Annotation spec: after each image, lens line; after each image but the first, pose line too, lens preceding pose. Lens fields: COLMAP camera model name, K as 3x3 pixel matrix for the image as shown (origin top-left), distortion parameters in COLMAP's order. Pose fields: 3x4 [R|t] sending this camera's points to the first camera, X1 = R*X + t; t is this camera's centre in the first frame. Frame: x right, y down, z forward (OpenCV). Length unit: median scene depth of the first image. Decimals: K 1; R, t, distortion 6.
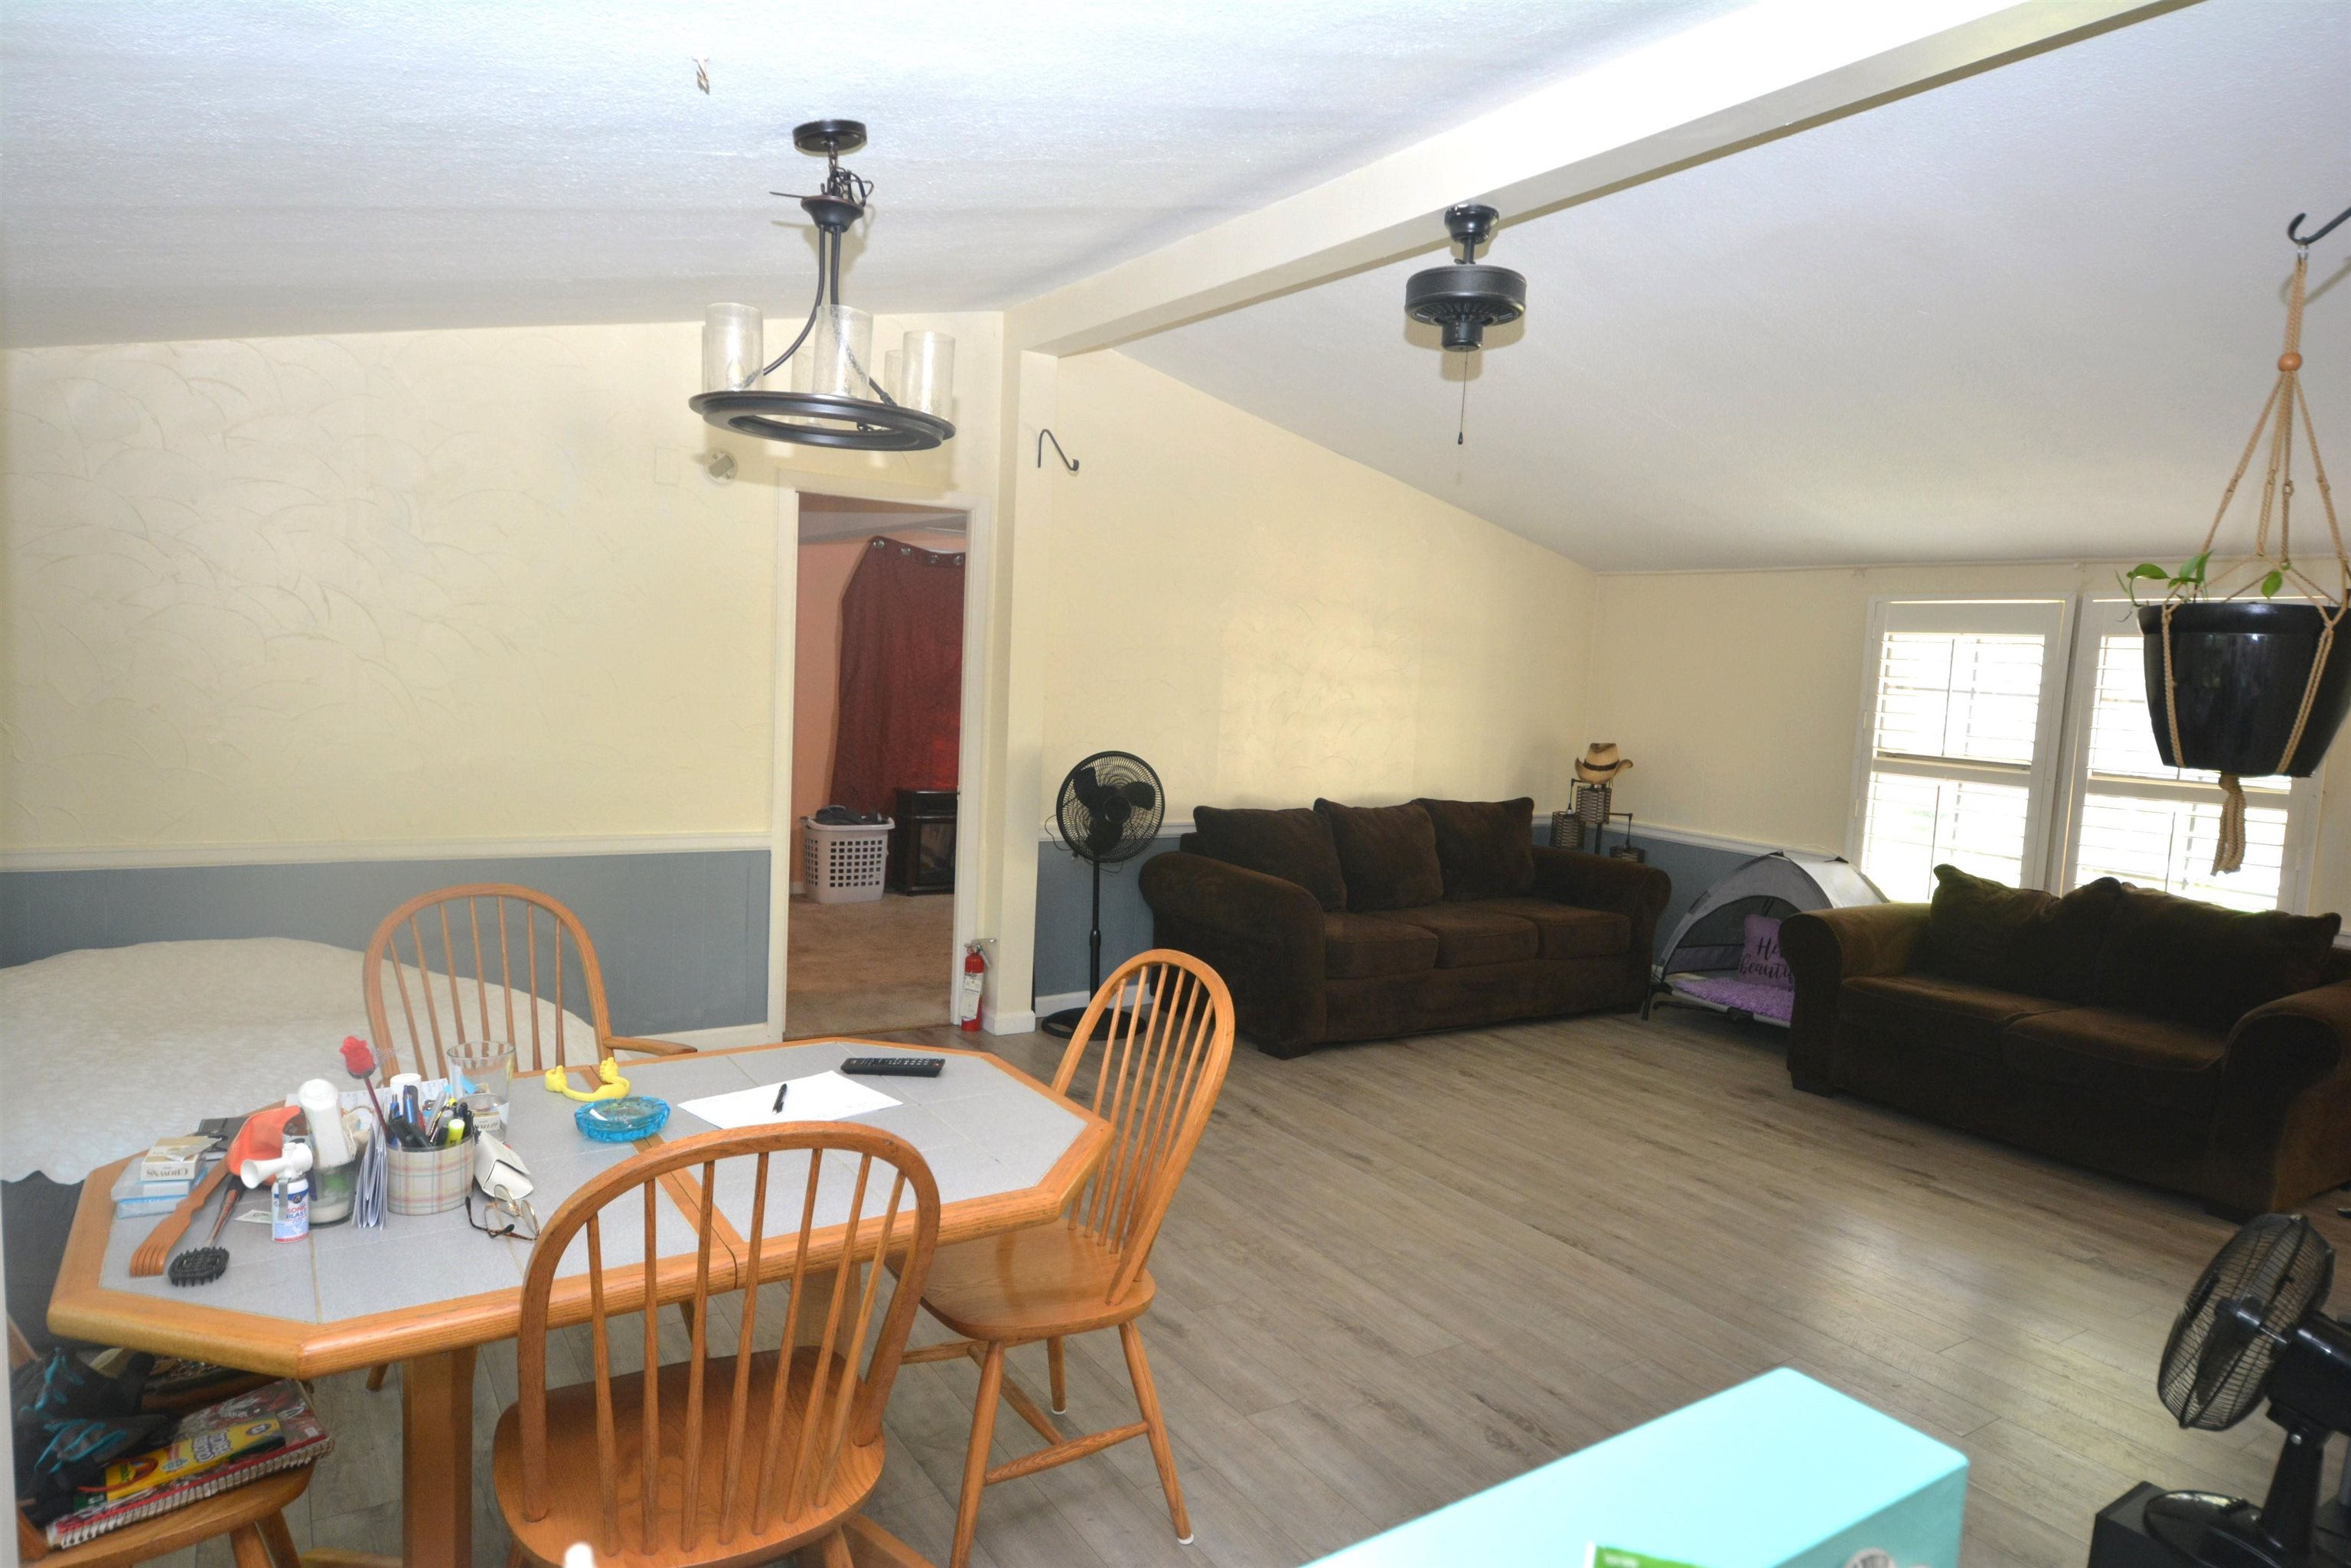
lens RADIAL K [[1362.3, 0, 1175.5], [0, 1362.3, 784.0], [0, 0, 1]] dist [0.035139, 0.000039]
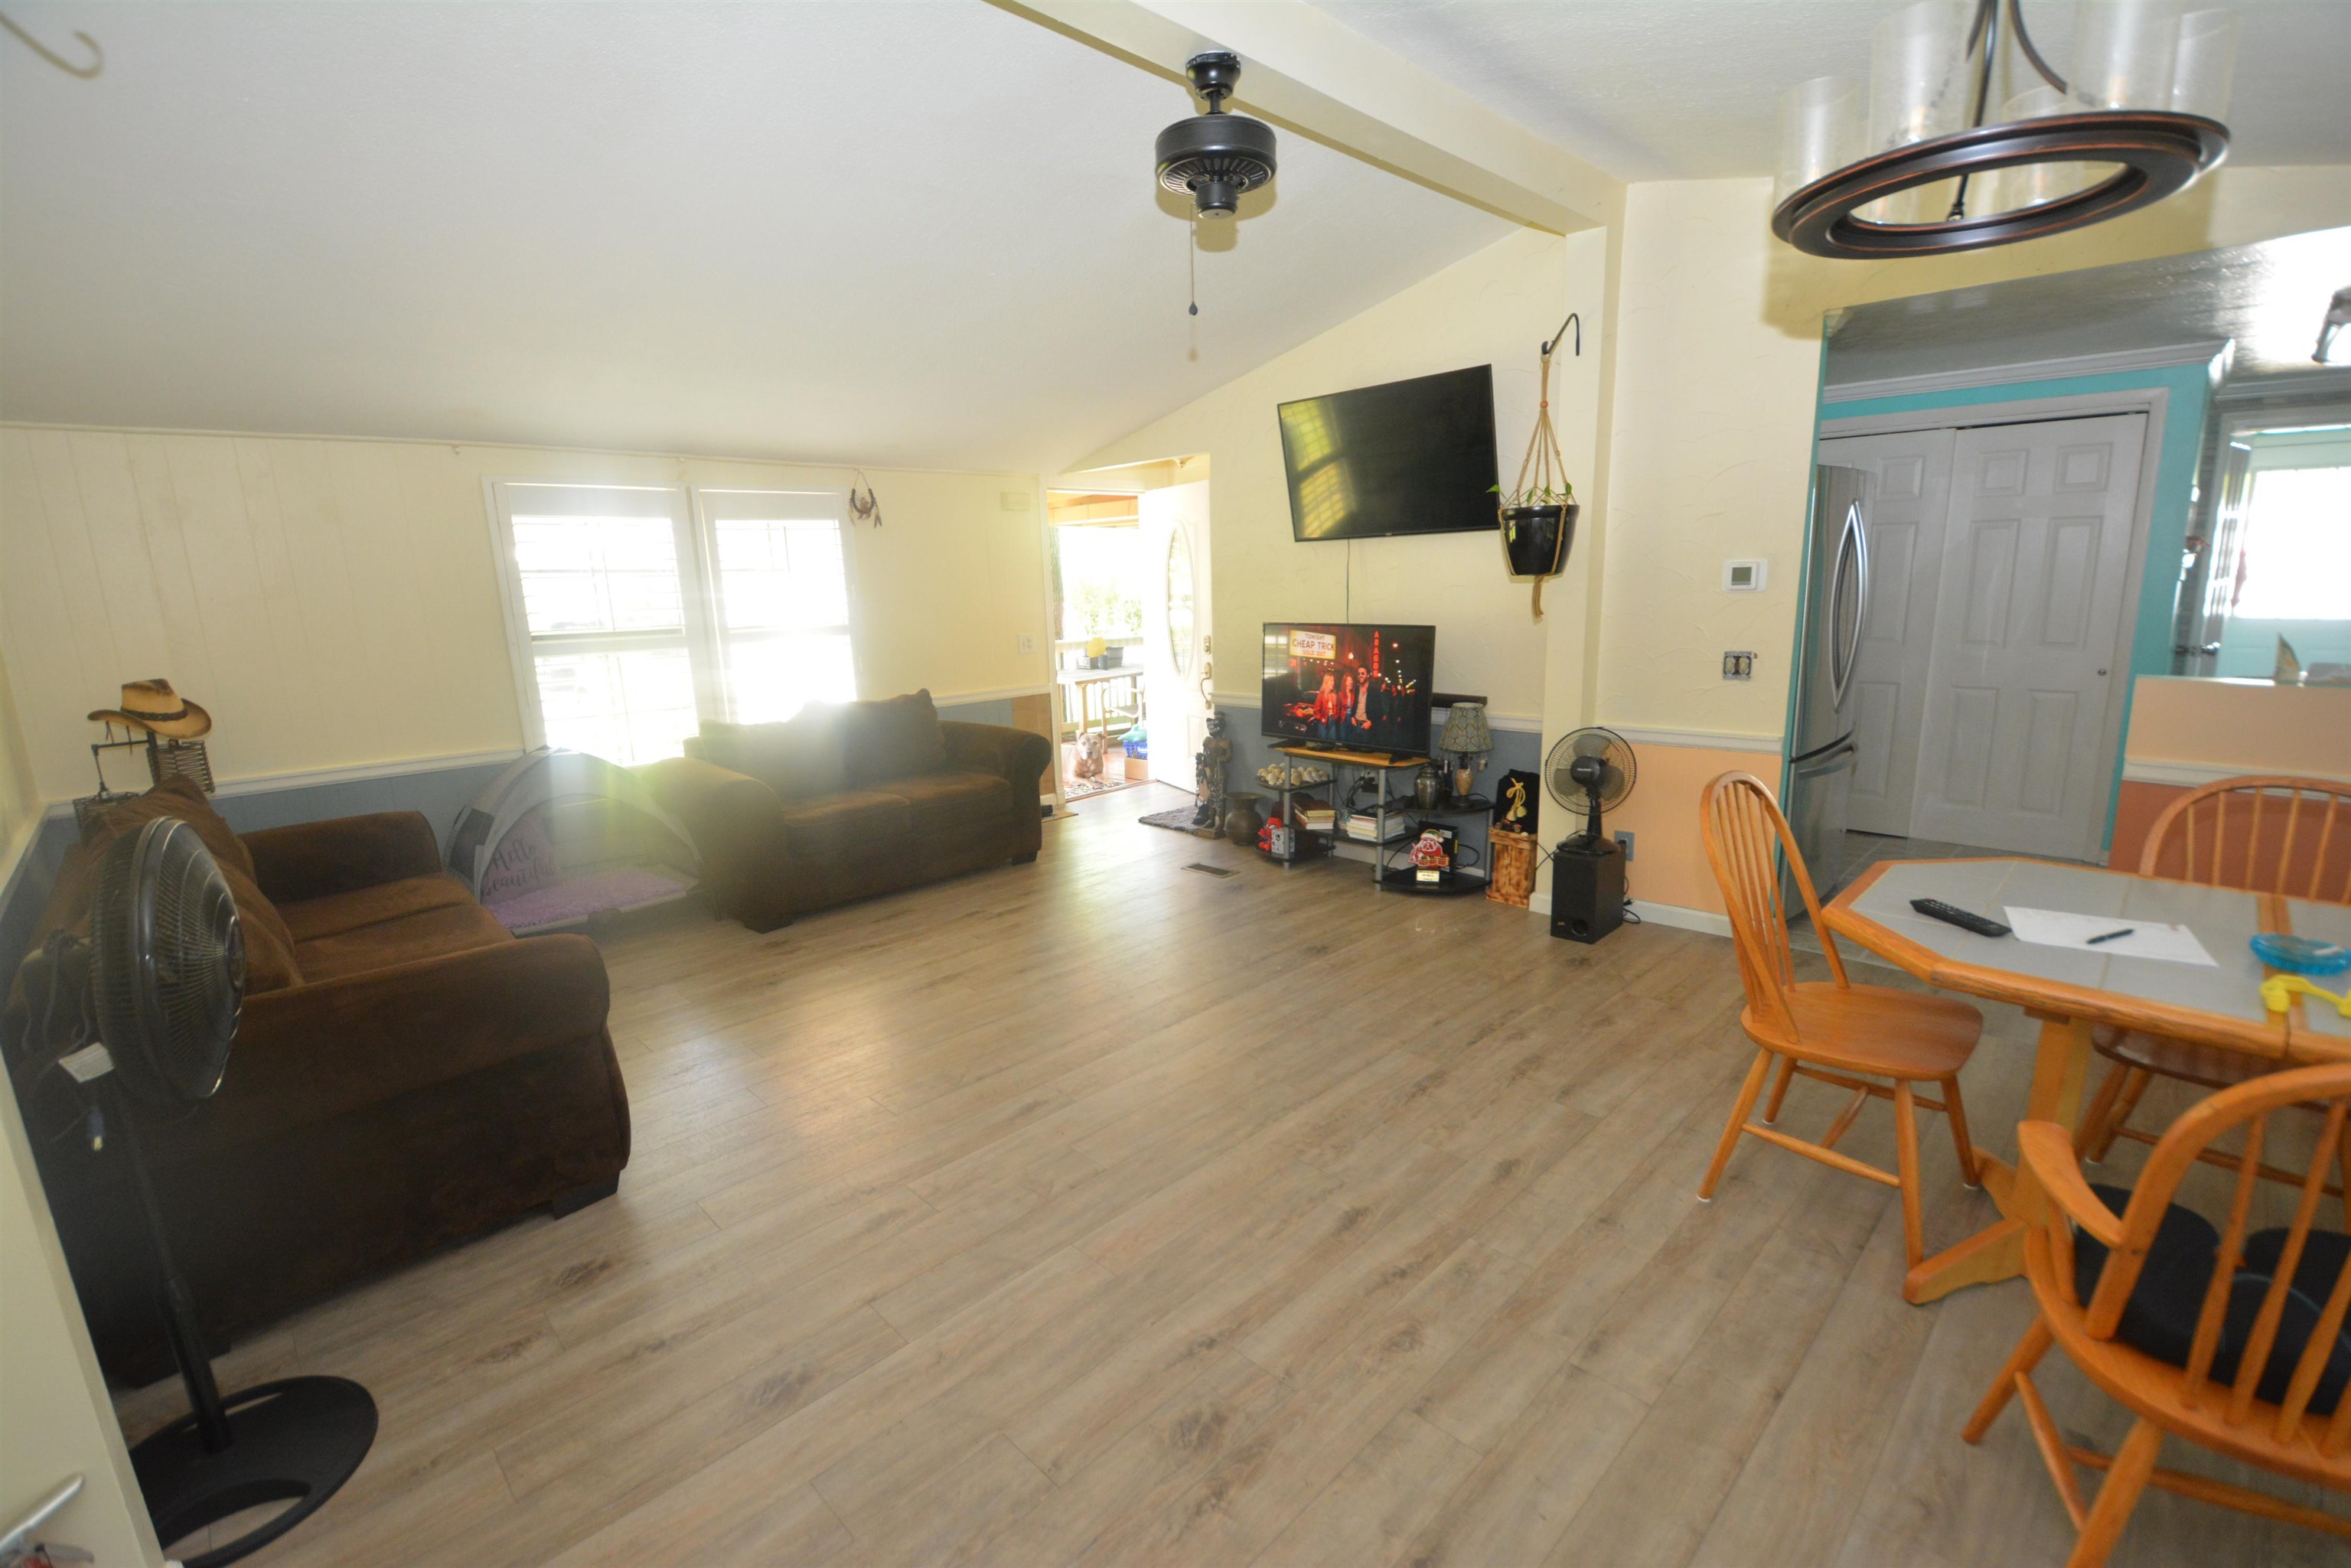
lens RADIAL K [[1025.3, 0, 1175.8], [0, 1025.3, 795.5], [0, 0, 1]] dist [0.019633, -0.024977]
pose [[-0.196063, -0.248339, 0.948624, -0.420719], [0.104673, 0.956572, 0.272054, -0.087077], [-0.974989, 0.152635, -0.161554, 0.867297]]
